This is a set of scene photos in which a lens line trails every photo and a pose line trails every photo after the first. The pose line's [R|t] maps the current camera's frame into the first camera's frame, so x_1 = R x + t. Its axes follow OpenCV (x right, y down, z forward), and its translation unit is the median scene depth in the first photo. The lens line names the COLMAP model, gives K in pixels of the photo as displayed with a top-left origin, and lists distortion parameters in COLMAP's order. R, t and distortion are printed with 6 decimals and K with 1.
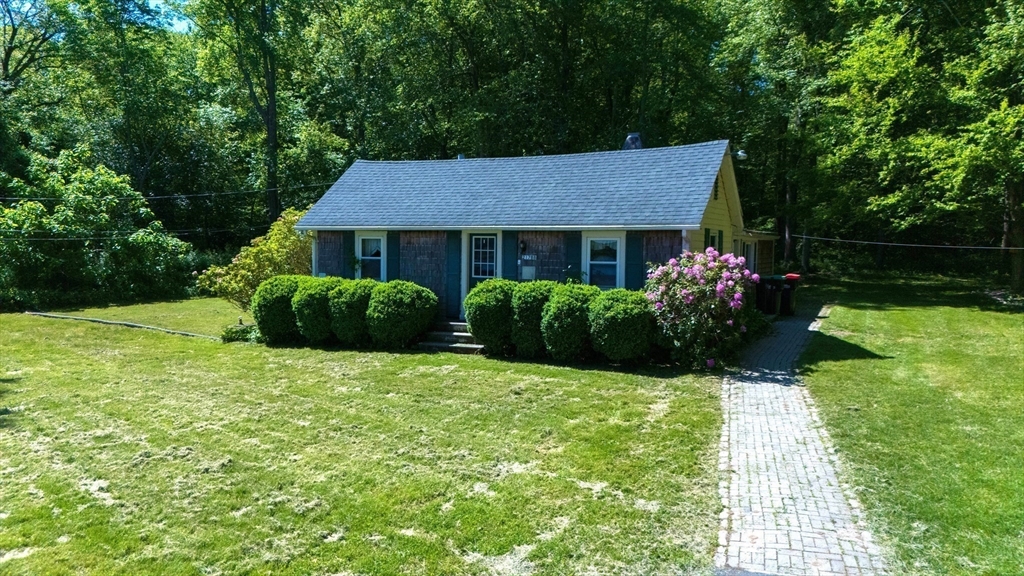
lens RADIAL K [[744.1, 0, 514.8], [0, 744.1, 288.5], [0, 0, 1]] dist [0.083112, -0.047246]
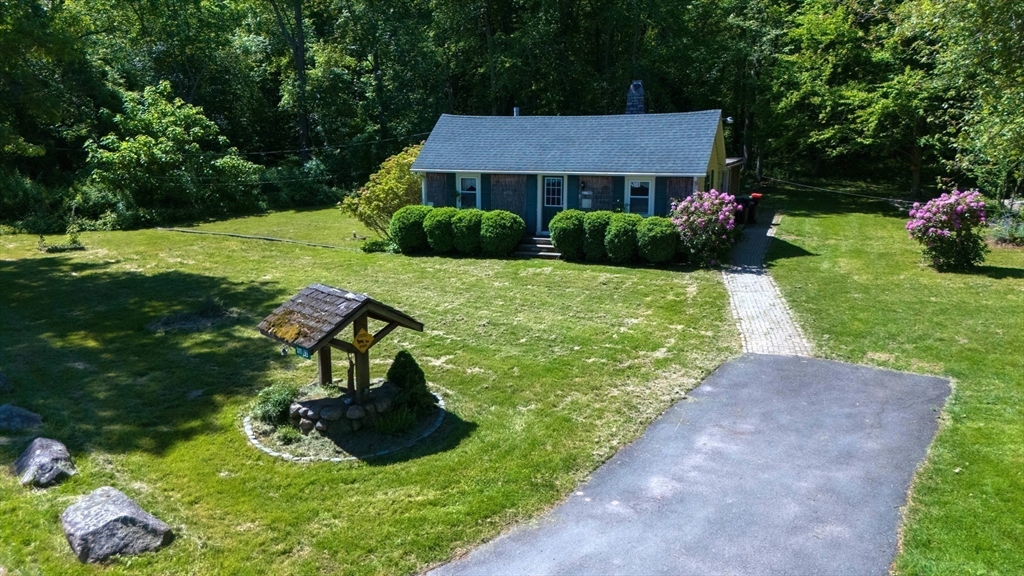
lens RADIAL K [[744.1, 0, 508.1], [0, 744.1, 284.1], [0, 0, 1]] dist [0.083112, -0.047246]
pose [[0.997712, -0.024657, 0.062948, -0.234788], [0.015521, 0.989789, 0.141696, -0.075080], [-0.065799, -0.140395, 0.987907, -0.481159]]
